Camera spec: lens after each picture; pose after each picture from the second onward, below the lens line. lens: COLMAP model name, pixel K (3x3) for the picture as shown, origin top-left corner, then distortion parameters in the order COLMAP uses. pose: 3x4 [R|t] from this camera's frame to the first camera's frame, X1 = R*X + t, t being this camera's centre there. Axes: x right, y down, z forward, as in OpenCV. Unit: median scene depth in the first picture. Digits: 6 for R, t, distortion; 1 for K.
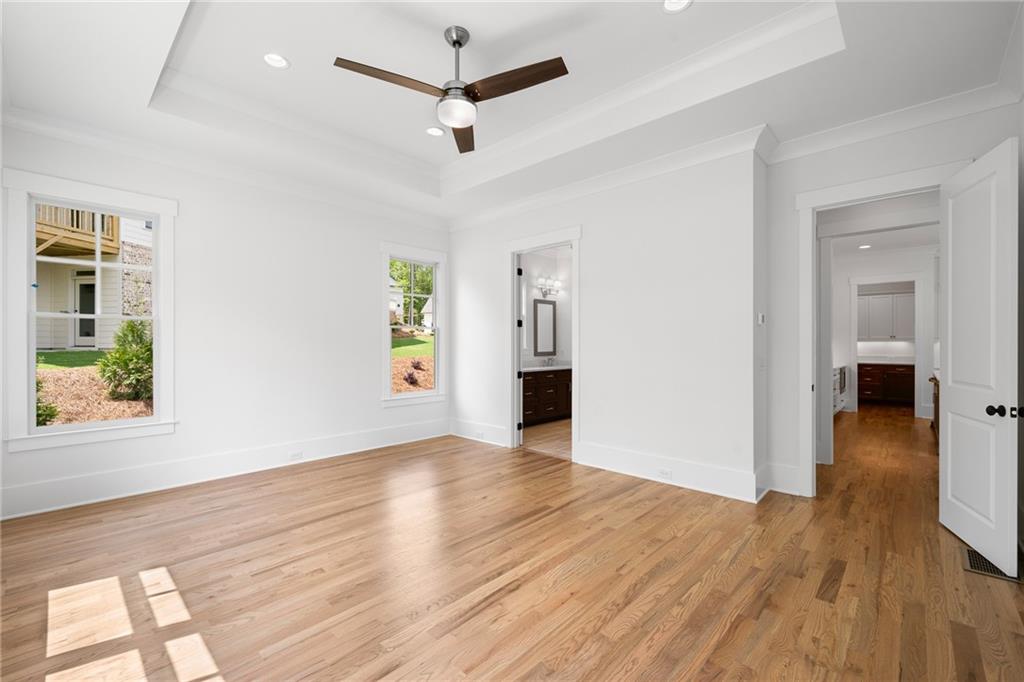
lens RADIAL K [[447.3, 0, 511.8], [0, 447.3, 338.5], [0, 0, 1]] dist [0.001532, -0.000311]
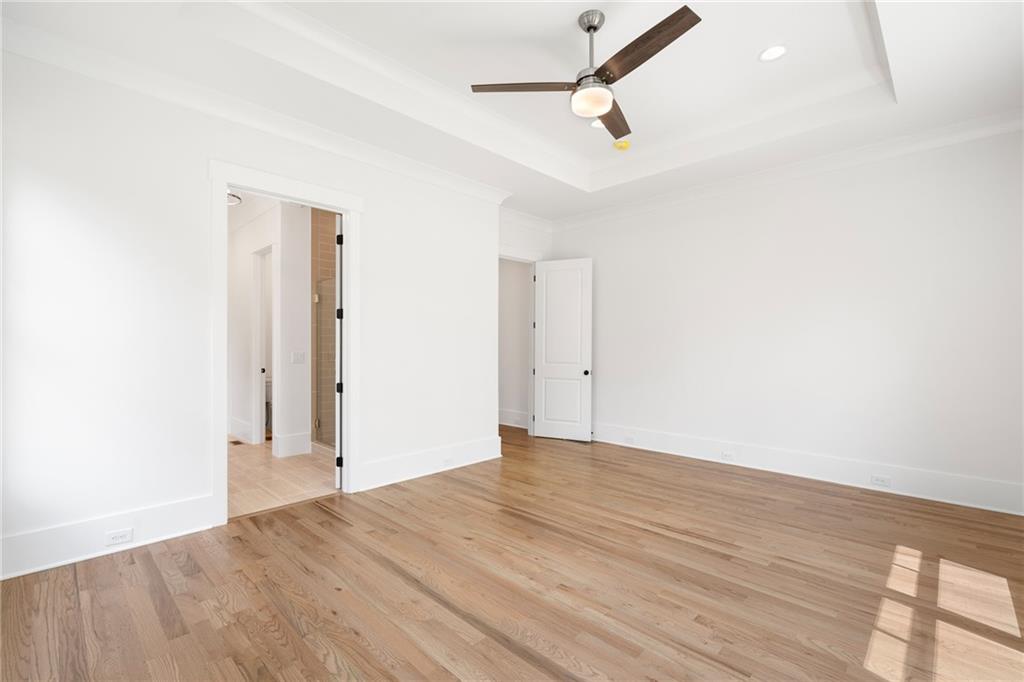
lens RADIAL K [[447.3, 0, 520.2], [0, 447.3, 346.9], [0, 0, 1]] dist [0.001532, -0.000311]
pose [[-0.003137, -0.003704, 0.999988, -1.022894], [-0.015827, 0.999868, 0.003654, 0.011501], [-0.999870, -0.015816, -0.003195, 1.092964]]
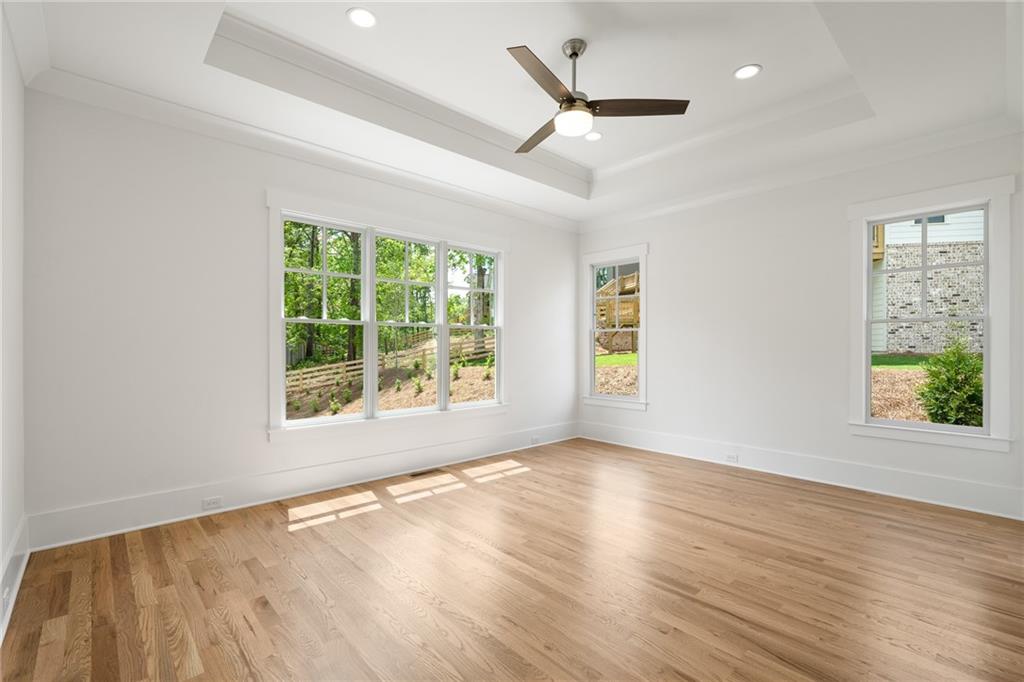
lens RADIAL K [[447.3, 0, 503.5], [0, 447.3, 346.9], [0, 0, 1]] dist [0.001532, -0.000311]
pose [[-0.088646, 0.002674, -0.996060, 0.881831], [0.013856, 0.999903, 0.001451, 0.001754], [0.995967, -0.013672, -0.088675, 0.878756]]
